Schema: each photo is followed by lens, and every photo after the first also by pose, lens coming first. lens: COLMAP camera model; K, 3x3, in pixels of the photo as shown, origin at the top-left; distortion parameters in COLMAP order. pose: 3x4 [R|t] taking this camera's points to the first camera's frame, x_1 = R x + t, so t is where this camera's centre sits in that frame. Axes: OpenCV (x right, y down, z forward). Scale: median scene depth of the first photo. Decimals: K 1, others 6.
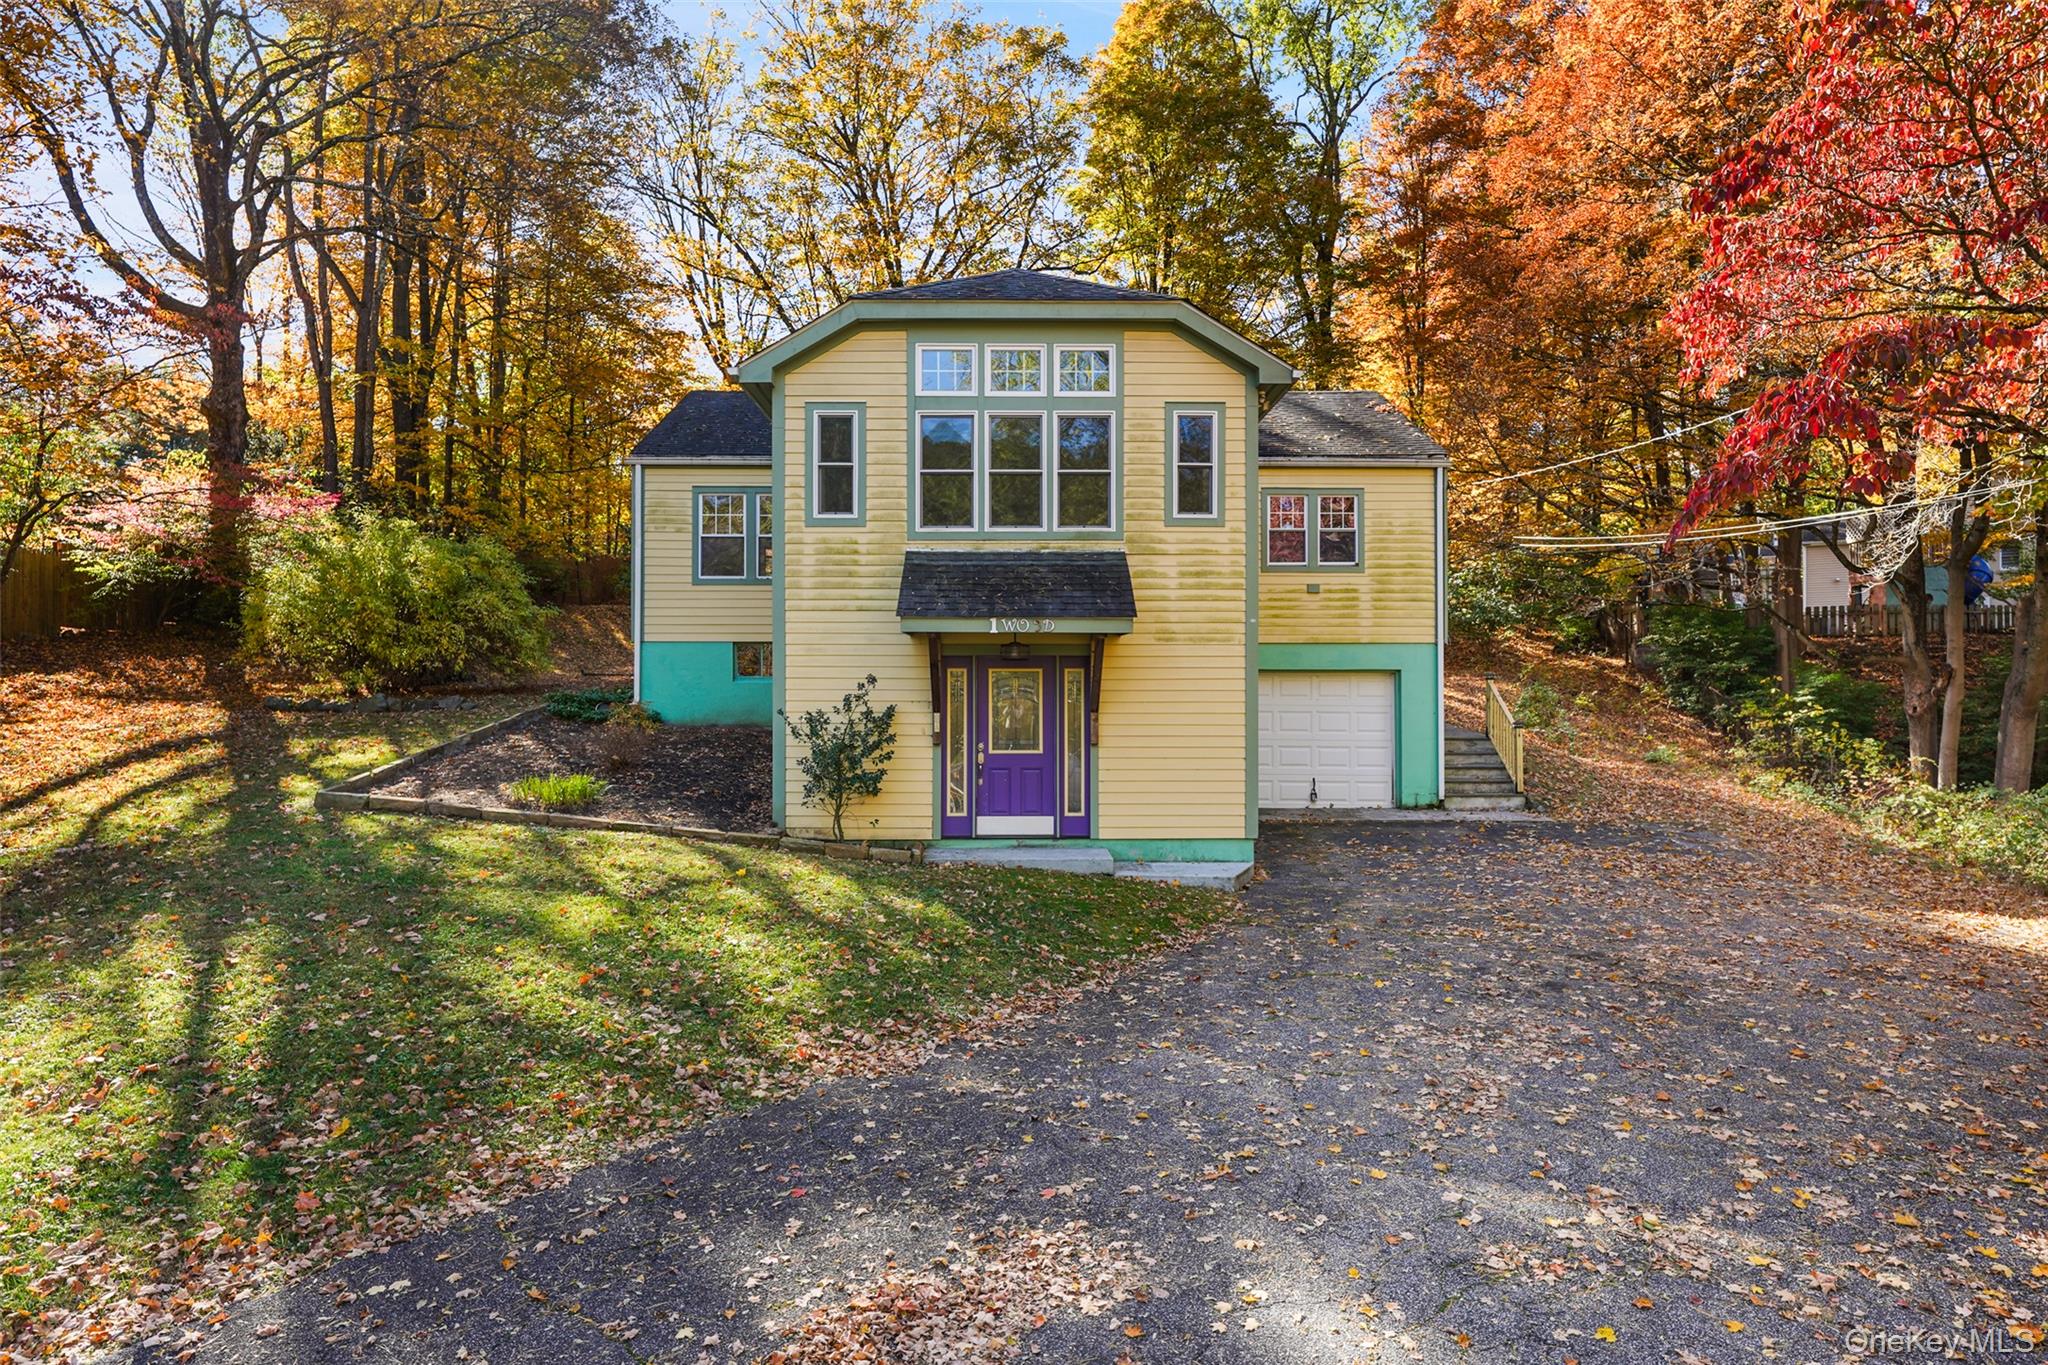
lens RADIAL K [[1237.9, 0, 1024.6], [0, 1237.9, 687.1], [0, 0, 1]] dist [0.000262, 0.003136]
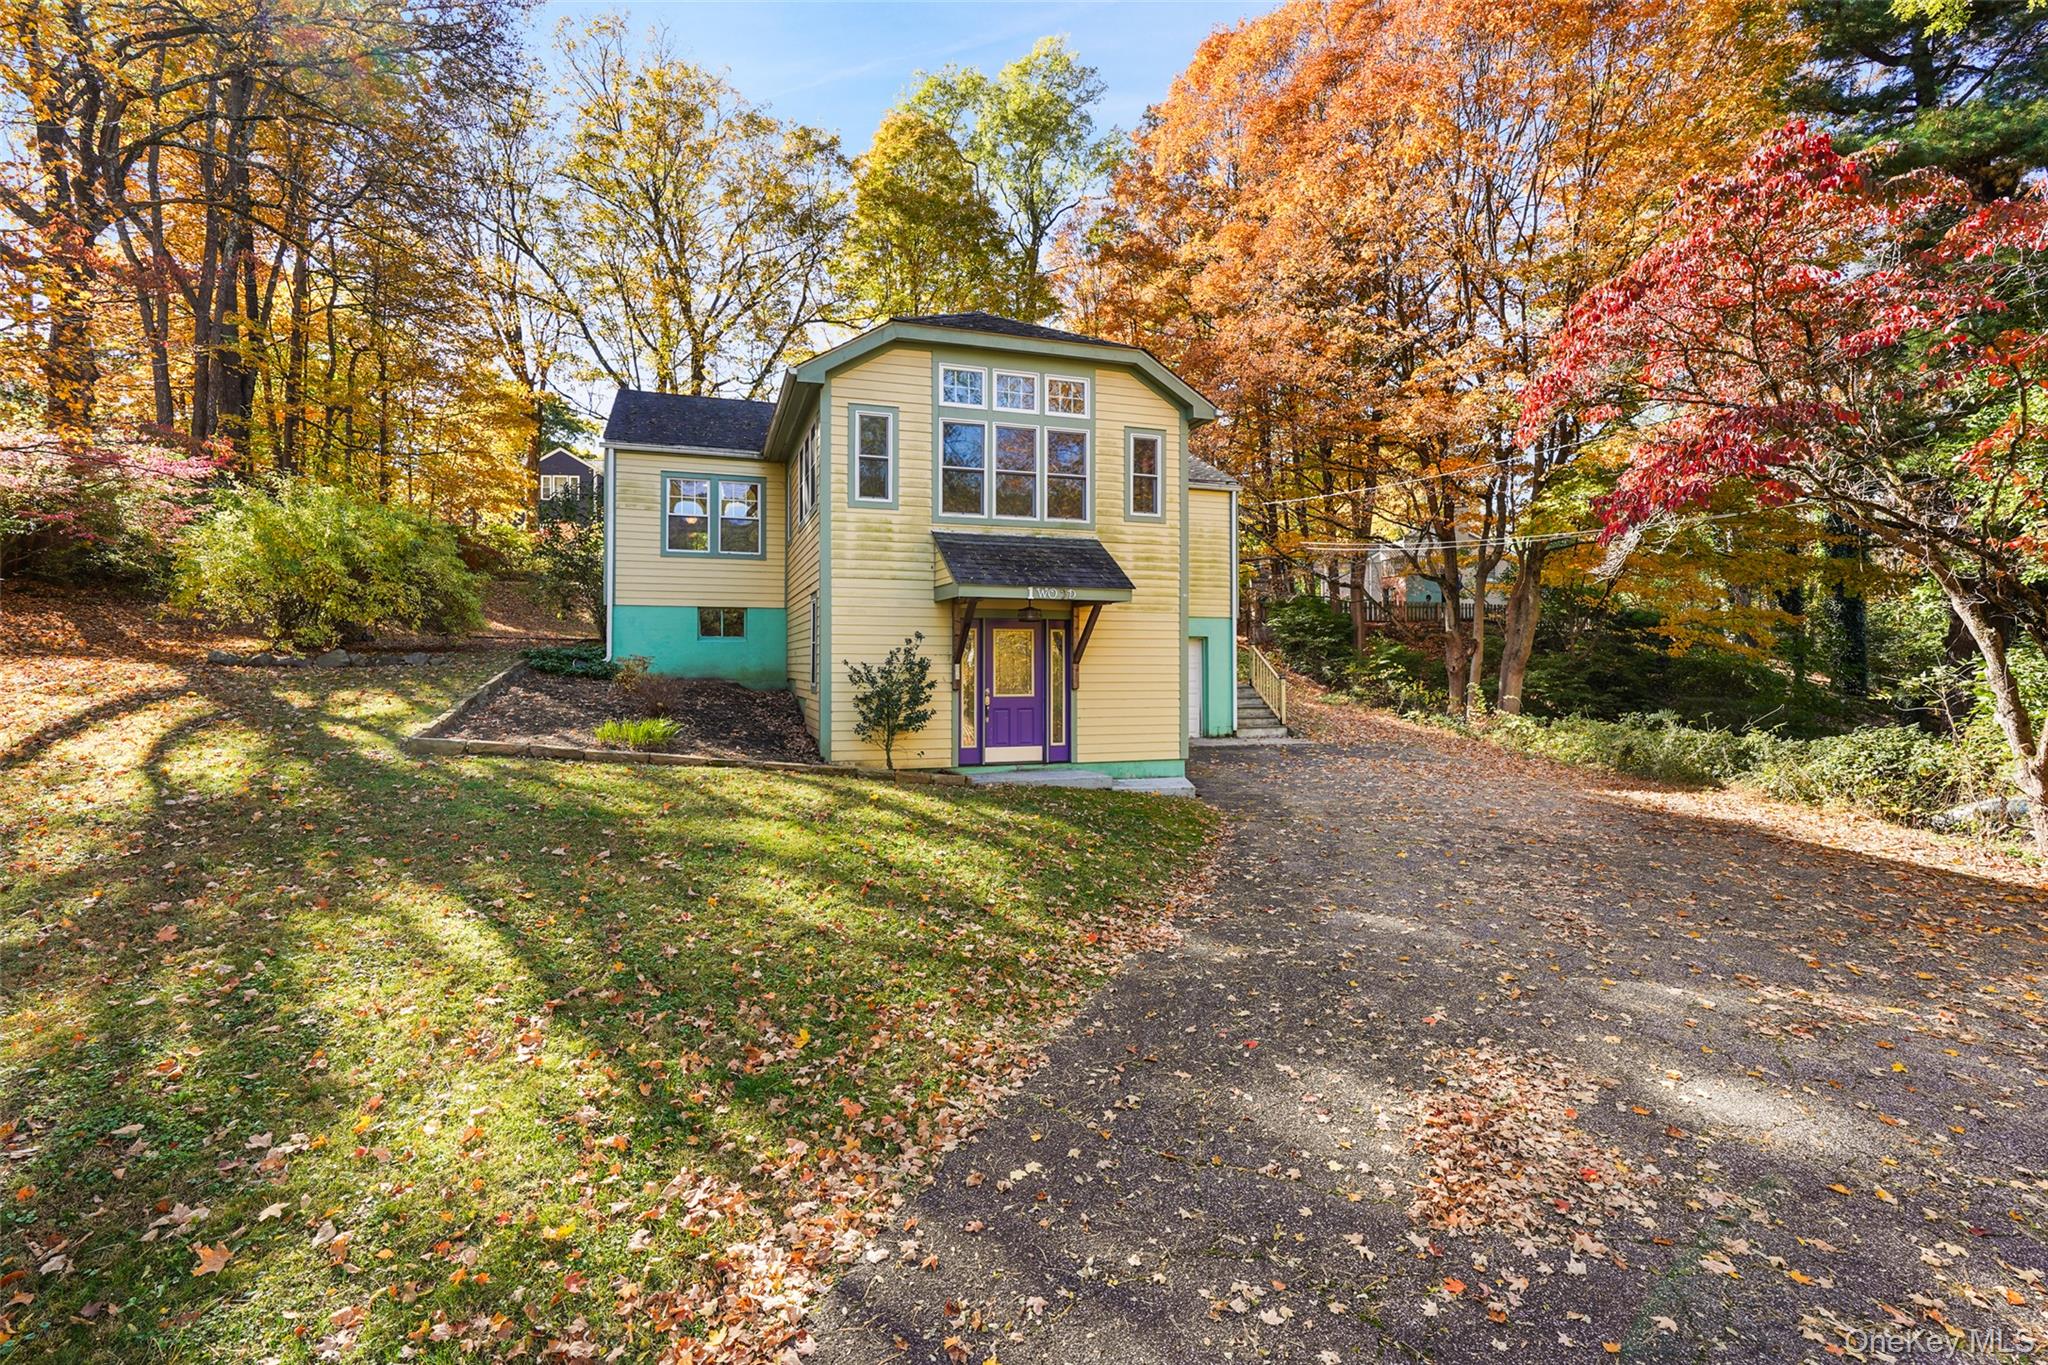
lens RADIAL K [[951.3, 0, 1019.8], [0, 951.3, 647.6], [0, 0, 1]] dist [0.003369, 0.002747]
pose [[0.953345, 0.006356, 0.301815, -0.294773], [-0.003162, 0.999934, -0.011069, 0.014702], [-0.301865, 0.009599, 0.953302, 0.079181]]
